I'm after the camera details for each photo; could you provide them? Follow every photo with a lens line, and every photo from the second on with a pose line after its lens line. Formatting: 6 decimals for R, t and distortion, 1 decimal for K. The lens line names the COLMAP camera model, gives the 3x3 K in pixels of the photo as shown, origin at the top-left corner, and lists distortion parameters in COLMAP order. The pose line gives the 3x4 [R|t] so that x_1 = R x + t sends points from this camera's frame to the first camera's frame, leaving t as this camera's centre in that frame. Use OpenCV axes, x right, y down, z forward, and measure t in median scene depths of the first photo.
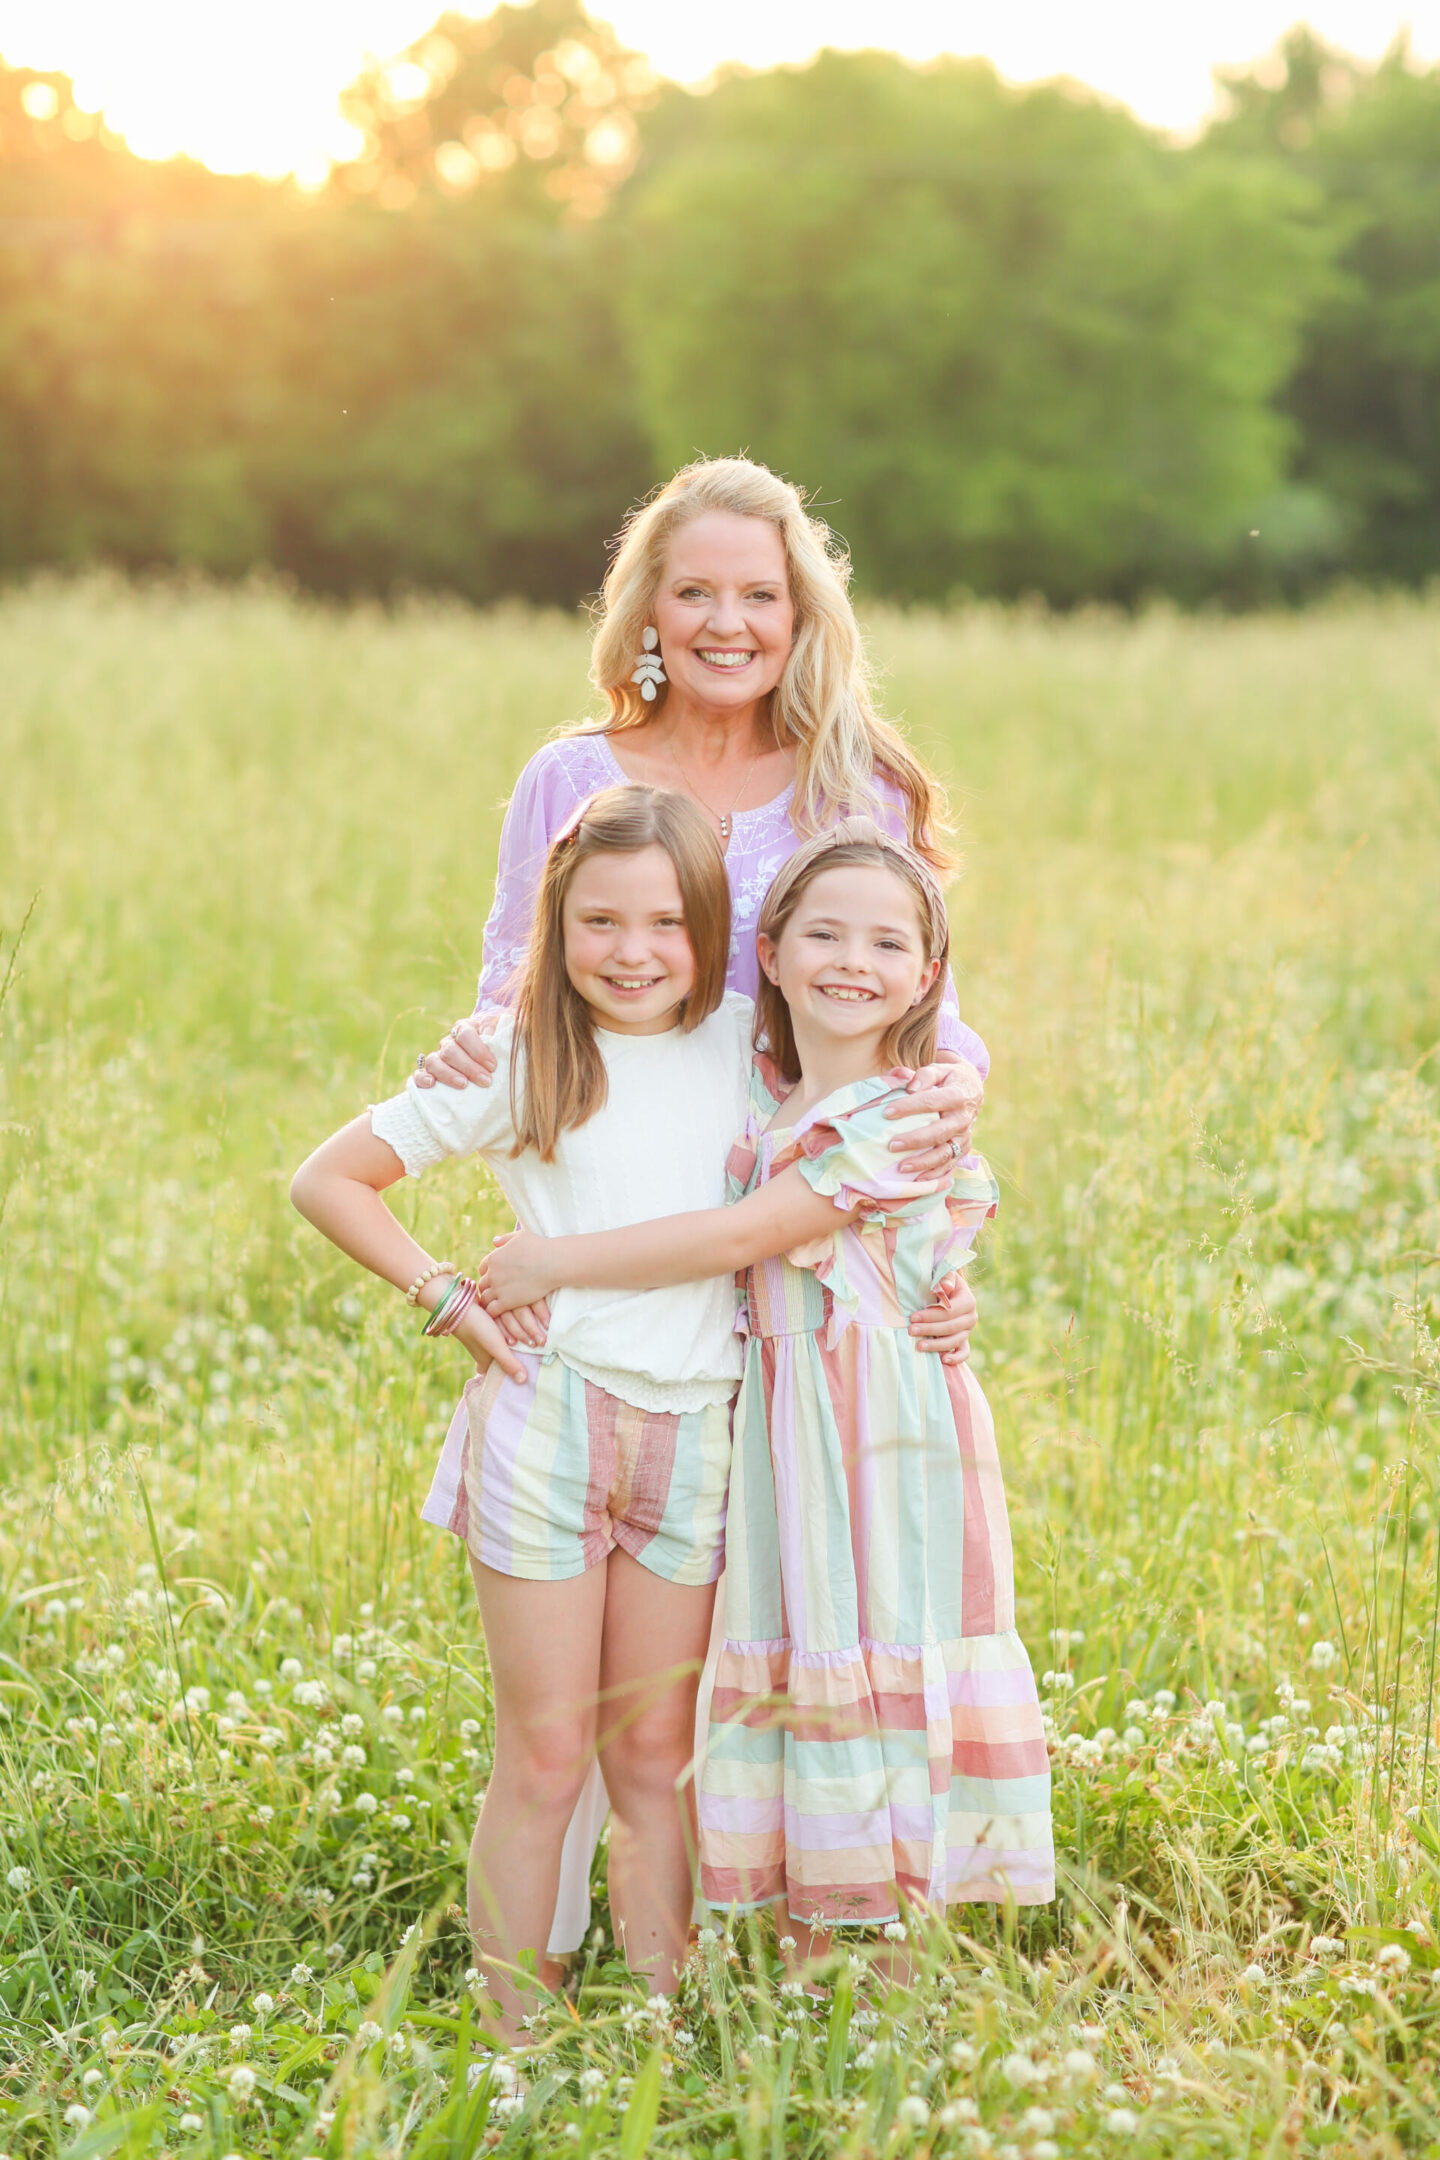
lens RADIAL K [[5229.6, 0, 720.0], [0, 5229.6, 1080.0], [0, 0, 1]] dist [-0.074834, -1.286882]
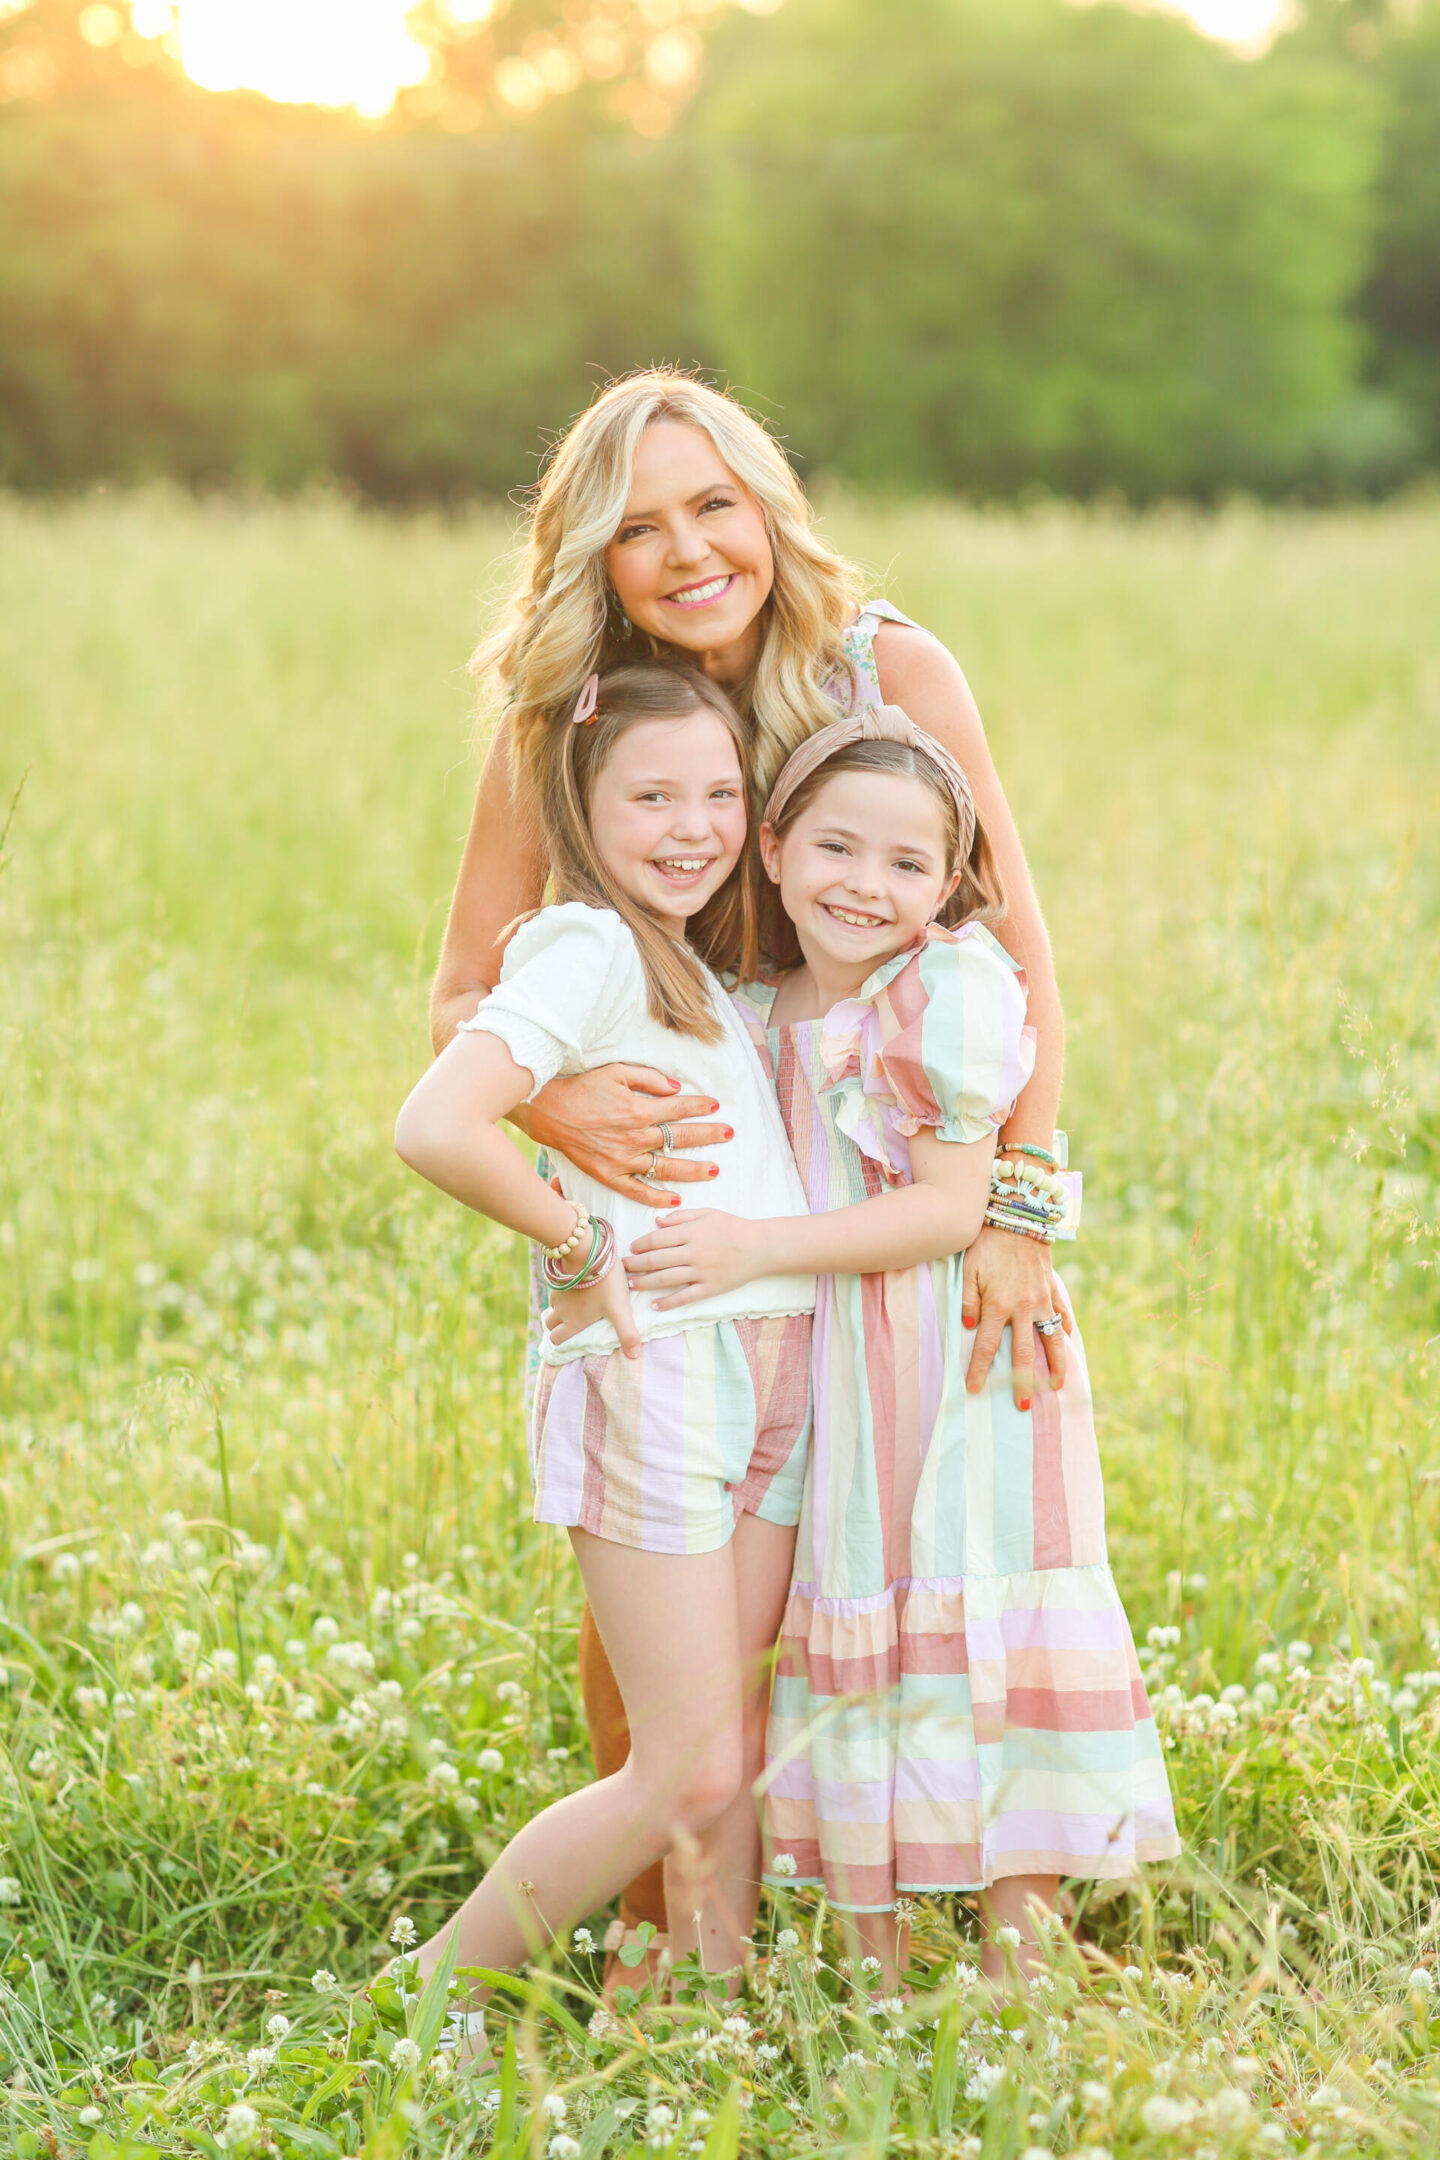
lens RADIAL K [[5229.6, 0, 720.0], [0, 5229.6, 1080.0], [0, 0, 1]] dist [-0.074834, -1.286882]
pose [[0.999811, -0.012760, -0.014668, 0.000107], [0.012982, 0.999800, 0.015207, 0.005174], [0.014471, -0.015394, 0.999777, 0.098136]]
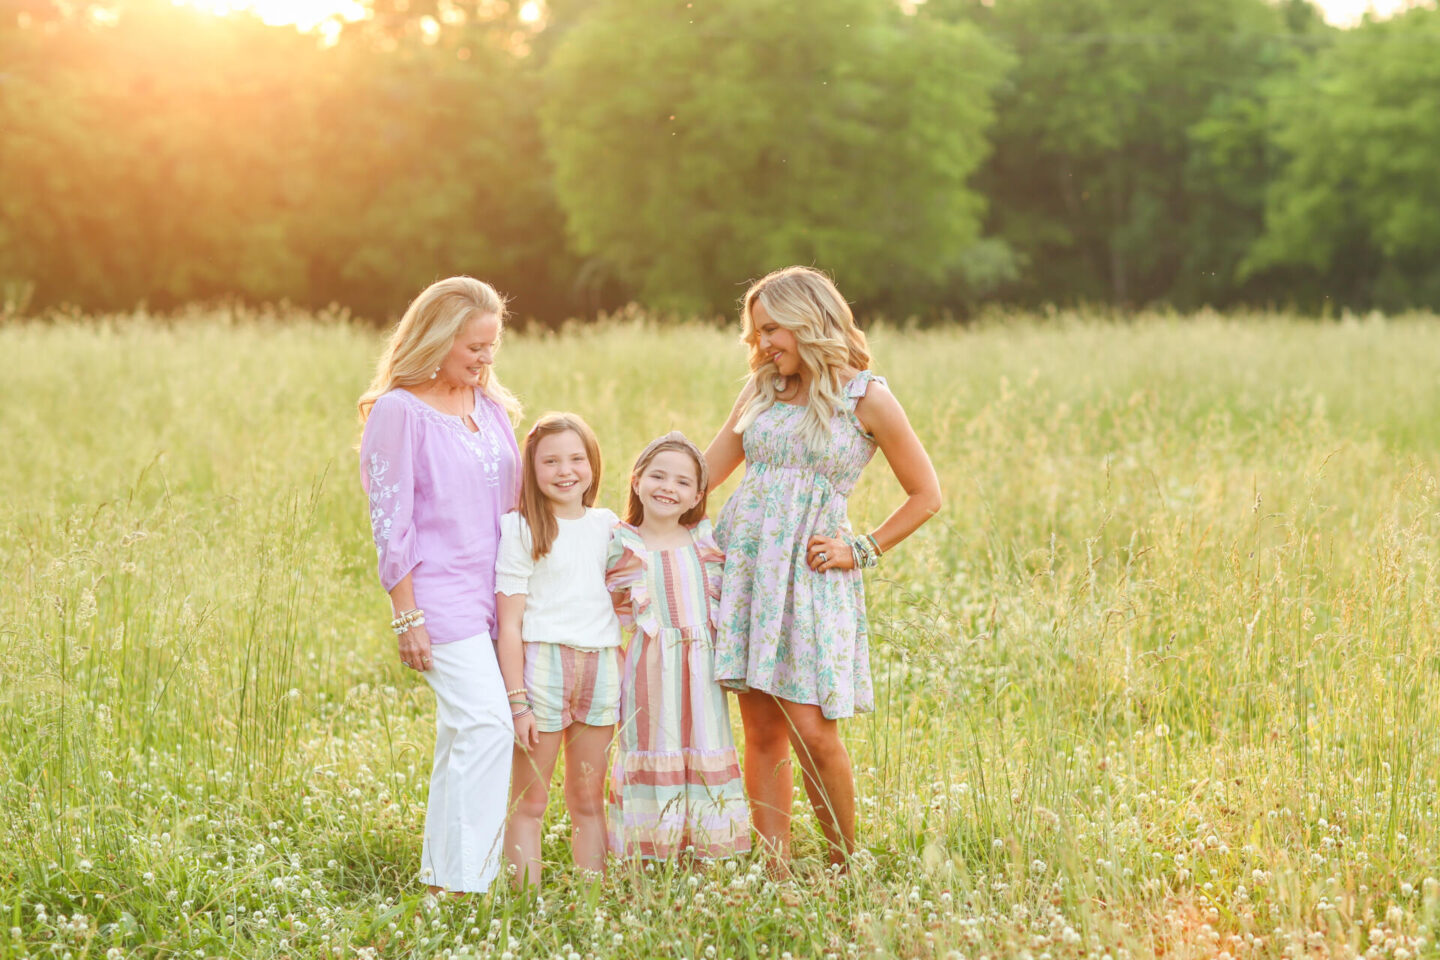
lens RADIAL K [[3539.8, 0, 720.0], [0, 3539.8, 480.0], [0, 0, 1]] dist [-0.013098, -0.727149]
pose [[0.999474, -0.008271, 0.031364, -0.001582], [0.009663, 0.998963, -0.044481, 0.040915], [-0.030964, 0.044761, 0.998518, -0.562812]]
